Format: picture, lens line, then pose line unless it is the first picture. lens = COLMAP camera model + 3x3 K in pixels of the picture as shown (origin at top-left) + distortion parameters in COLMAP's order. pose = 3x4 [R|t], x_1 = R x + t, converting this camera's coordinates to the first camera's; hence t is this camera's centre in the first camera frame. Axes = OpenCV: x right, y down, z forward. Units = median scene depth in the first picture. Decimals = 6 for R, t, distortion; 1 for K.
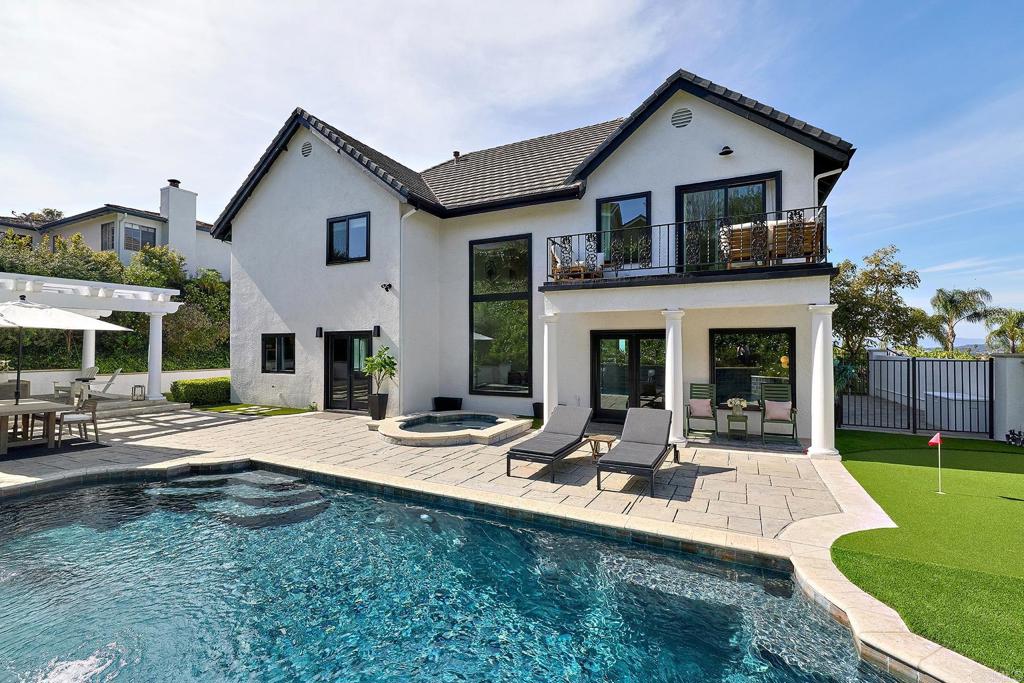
lens RADIAL K [[444.4, 0, 516.8], [0, 444.4, 341.3], [0, 0, 1]] dist [0.000213, 0.000766]
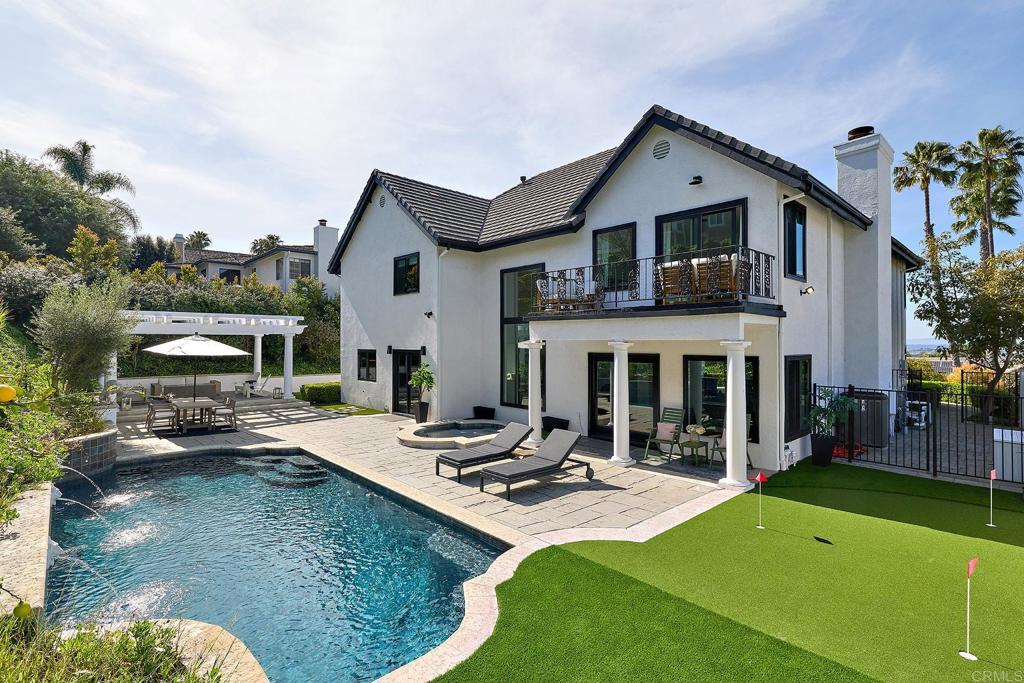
lens RADIAL K [[473.4, 0, 512.8], [0, 473.4, 343.2], [0, 0, 1]] dist [-0.000411, -0.000563]
pose [[0.939606, 0.001657, -0.342255, 0.373339], [0.001805, 0.999950, 0.009796, -0.057308], [0.342254, -0.009822, 0.939556, -0.136124]]
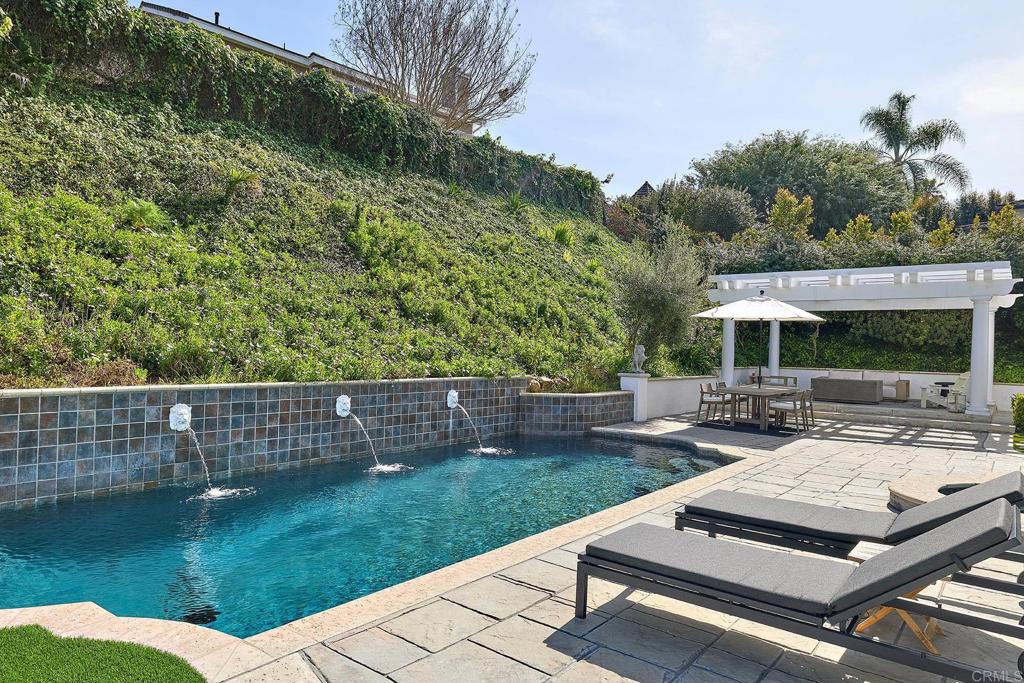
lens RADIAL K [[661.2, 0, 511.8], [0, 661.2, 341.3], [0, 0, 1]] dist [0.001786, -0.001449]
pose [[-0.181397, -0.019392, -0.983219, 0.456498], [-0.010443, 0.999787, -0.017792, 0.042683], [0.983355, 0.007041, -0.181561, 0.492117]]
